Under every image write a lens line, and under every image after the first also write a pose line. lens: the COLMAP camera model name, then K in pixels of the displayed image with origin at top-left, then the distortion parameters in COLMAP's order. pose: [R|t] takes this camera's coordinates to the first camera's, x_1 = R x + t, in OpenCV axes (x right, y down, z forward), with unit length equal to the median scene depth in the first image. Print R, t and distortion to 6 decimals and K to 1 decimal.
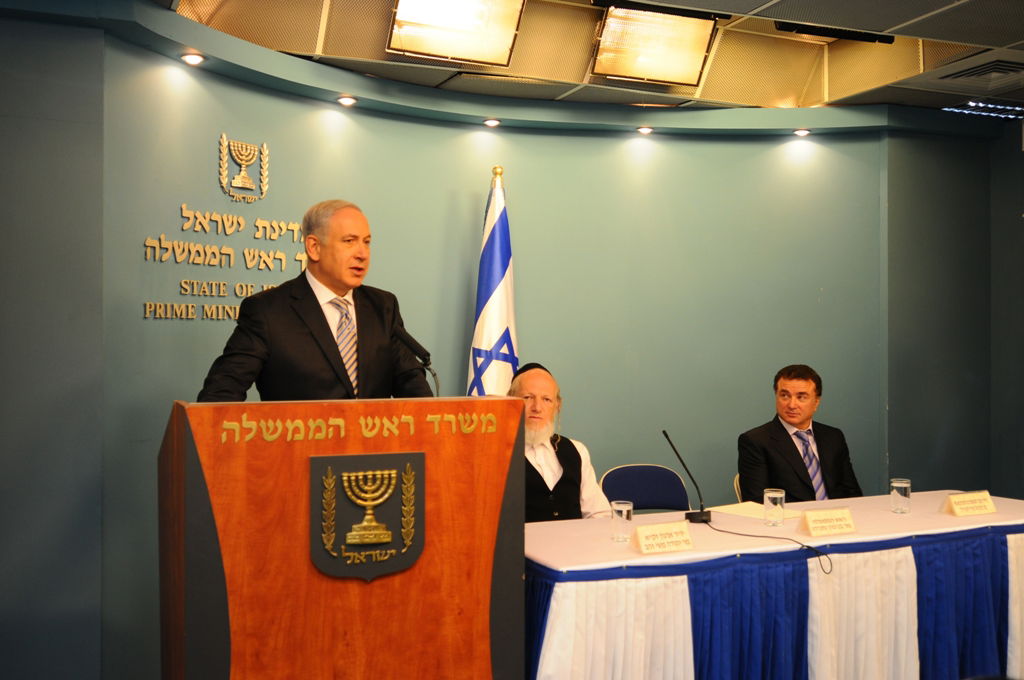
lens RADIAL K [[1031.8, 0, 512.0], [0, 1031.8, 340.0], [0, 0, 1]] dist [0.002980, 0.002997]
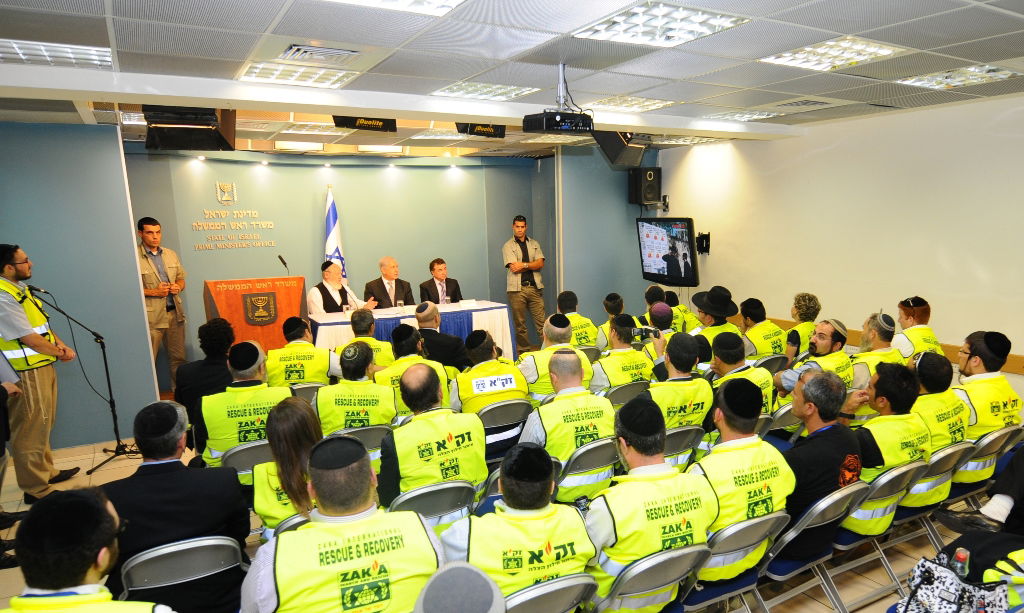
lens RADIAL K [[697.8, 0, 551.1], [0, 697.8, 373.3], [0, 0, 1]] dist [-0.001542, -0.000945]
pose [[0.994491, -0.037636, 0.097831, 0.436573], [0.015361, 0.975568, 0.219161, -0.095941], [-0.103689, -0.216451, 0.970772, -1.092388]]
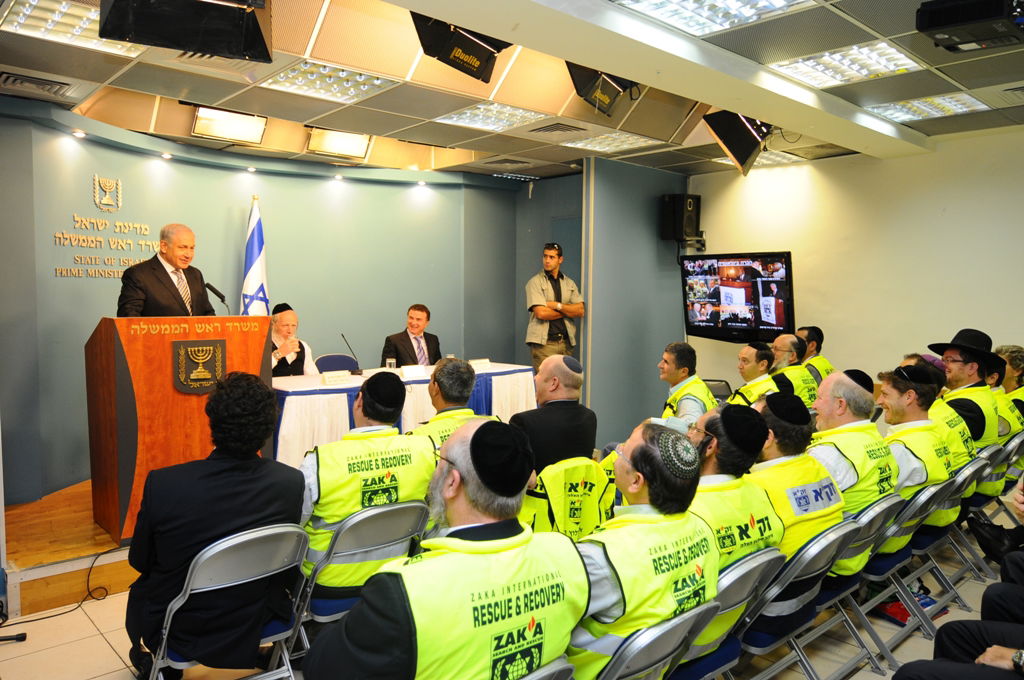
lens RADIAL K [[737.9, 0, 512.0], [0, 737.9, 340.0], [0, 0, 1]] dist [-0.005437, -0.000239]
pose [[0.947957, -0.012393, 0.318156, -0.002047], [-0.009295, 0.997739, 0.066559, -0.002541], [-0.318262, -0.066052, 0.945699, -0.493297]]
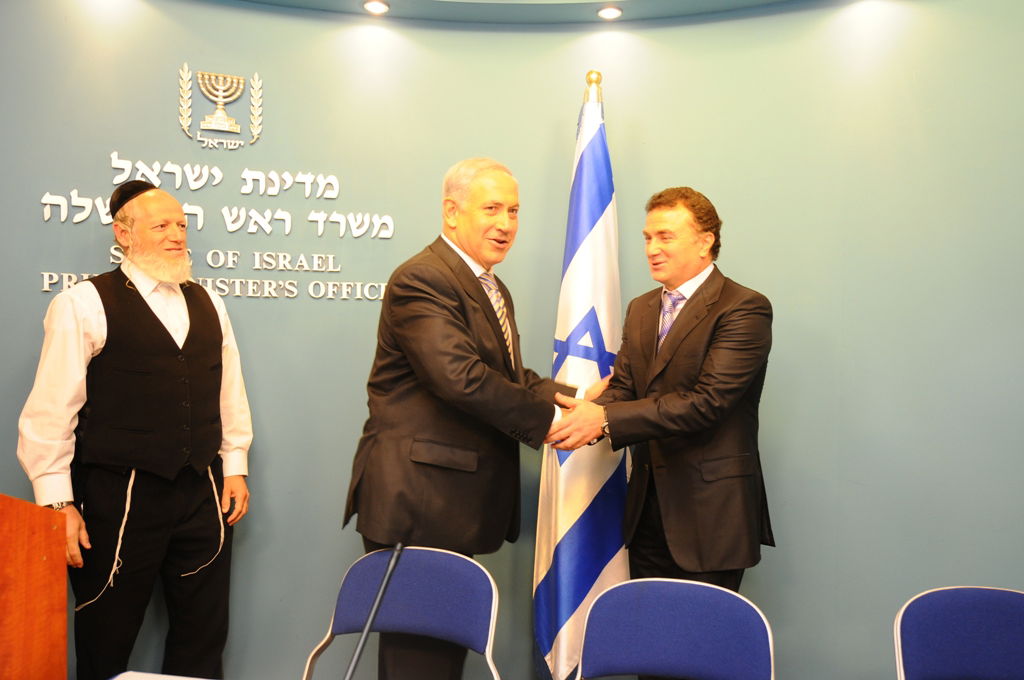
lens RADIAL K [[817.0, 0, 512.0], [0, 817.0, 340.0], [0, 0, 1]] dist [0.003361, 0.001287]
pose [[0.822249, 0.024086, -0.568619, 0.309901], [-0.014159, 0.999661, 0.021870, -0.002337], [0.568952, -0.009931, 0.822311, 0.644080]]
